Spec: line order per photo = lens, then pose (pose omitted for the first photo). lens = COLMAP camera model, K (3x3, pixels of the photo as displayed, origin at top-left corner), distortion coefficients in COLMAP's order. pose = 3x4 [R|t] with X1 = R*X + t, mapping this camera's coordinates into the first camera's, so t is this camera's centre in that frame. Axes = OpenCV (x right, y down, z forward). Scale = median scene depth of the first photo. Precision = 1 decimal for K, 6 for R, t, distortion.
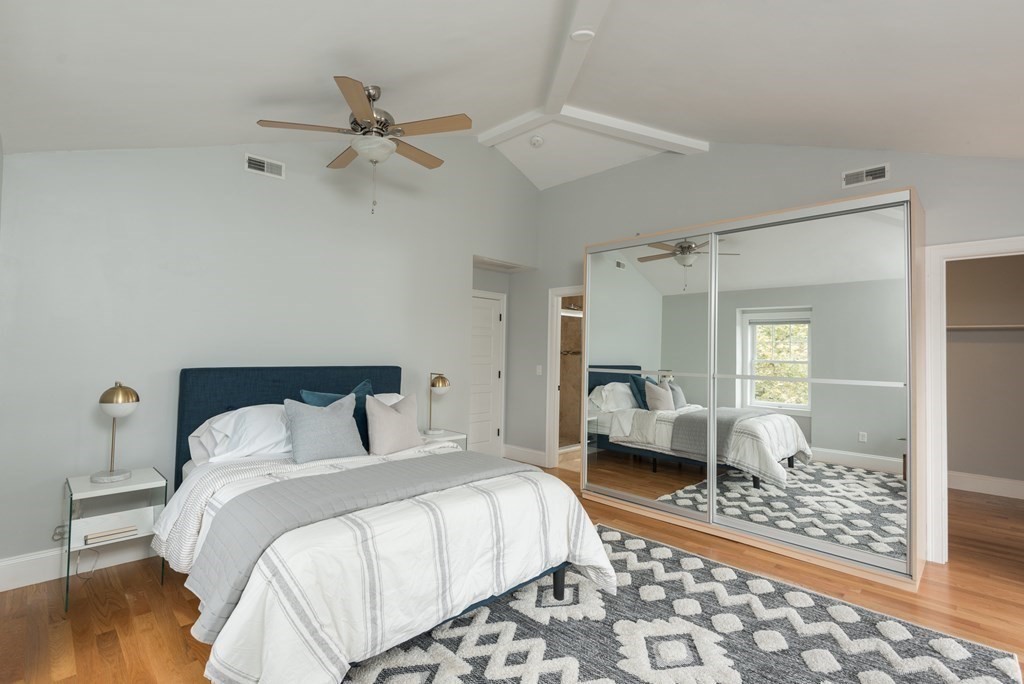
lens RADIAL K [[467.9, 0, 511.7], [0, 467.9, 348.3], [0, 0, 1]] dist [0.010579, -0.006328]
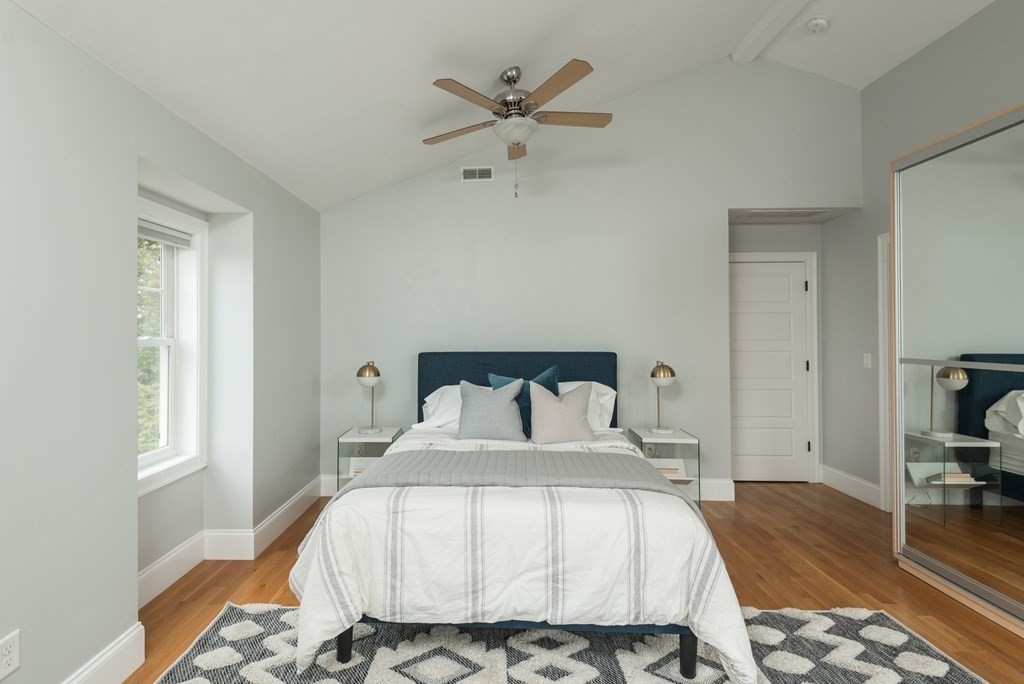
lens RADIAL K [[504.1, 0, 509.9], [0, 504.1, 336.5], [0, 0, 1]] dist [0.013675, -0.005947]
pose [[0.681242, -0.016150, -0.731880, 0.521341], [0.020245, 0.999790, -0.003217, 0.010729], [0.731778, -0.012625, 0.681426, 0.293288]]
